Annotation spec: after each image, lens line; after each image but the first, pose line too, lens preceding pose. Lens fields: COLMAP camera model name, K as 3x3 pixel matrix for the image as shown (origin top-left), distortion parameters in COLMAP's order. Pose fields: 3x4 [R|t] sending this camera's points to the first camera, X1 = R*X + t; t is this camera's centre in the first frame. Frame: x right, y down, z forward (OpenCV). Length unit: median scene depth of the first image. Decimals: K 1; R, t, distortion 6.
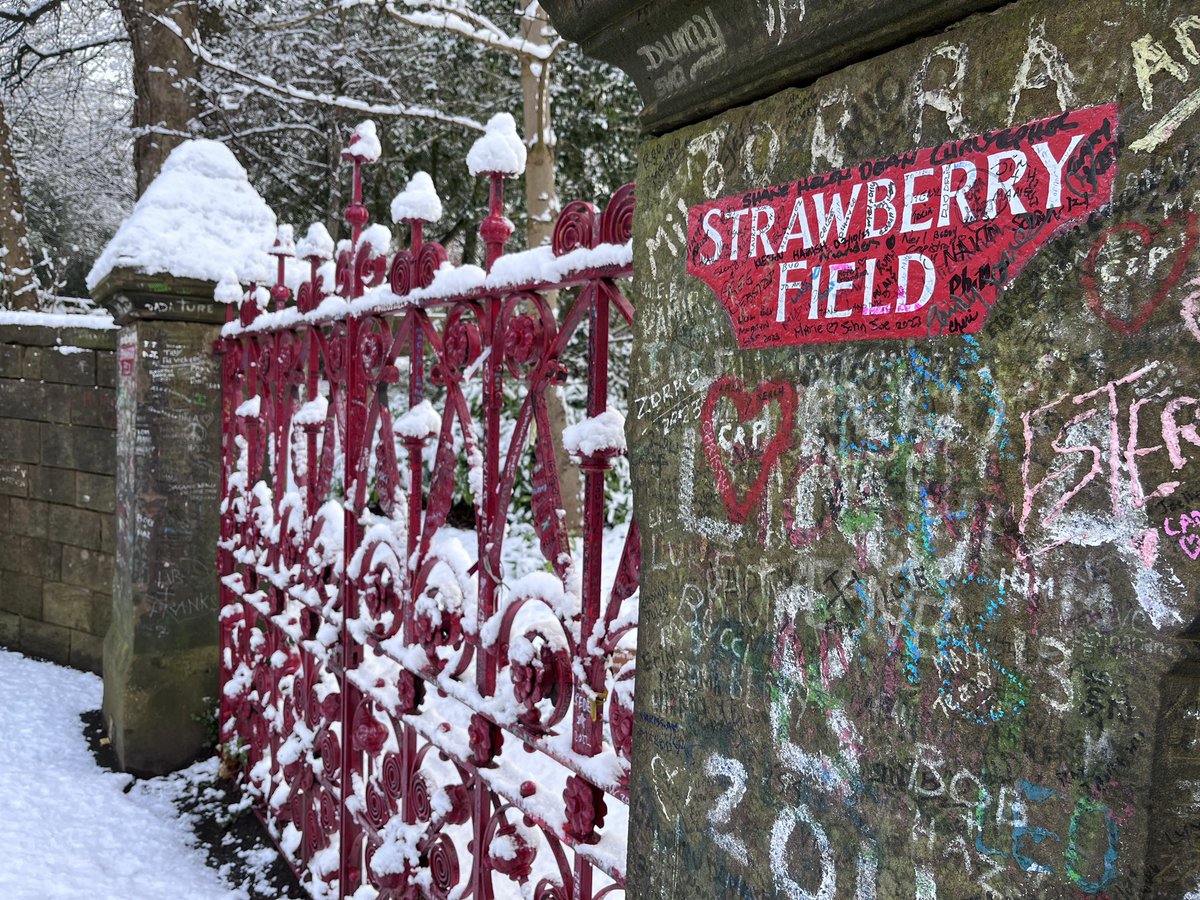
lens RADIAL K [[936.2, 0, 600.0], [0, 936.2, 450.0], [0, 0, 1]] dist [0.003940, 0.001277]
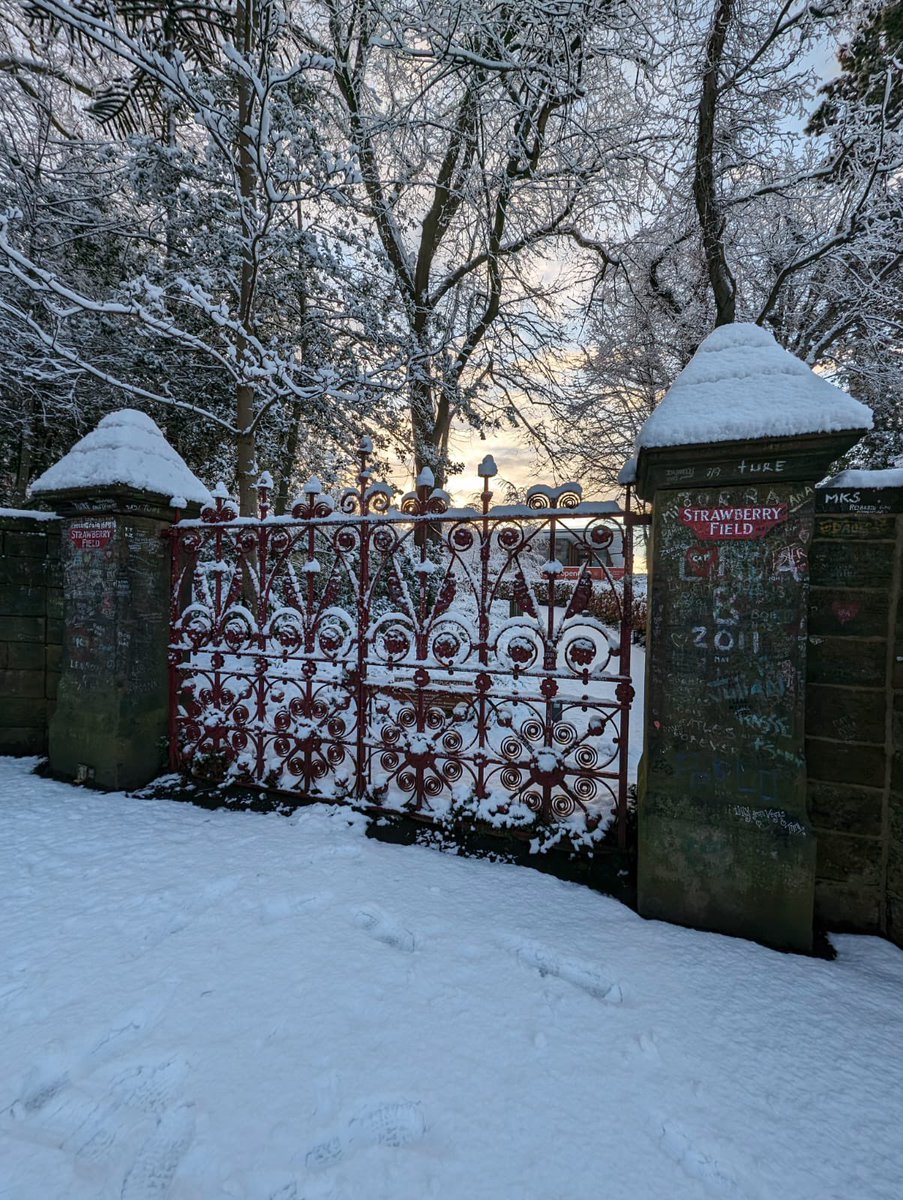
lens RADIAL K [[496.5, 0, 451.5], [0, 496.5, 600.0], [0, 0, 1]] dist [0.003859, -0.000161]
pose [[0.781785, -0.026198, 0.622998, -2.682882], [0.038709, 0.999229, -0.006556, 0.182682], [-0.622346, 0.029241, 0.782196, -0.198993]]
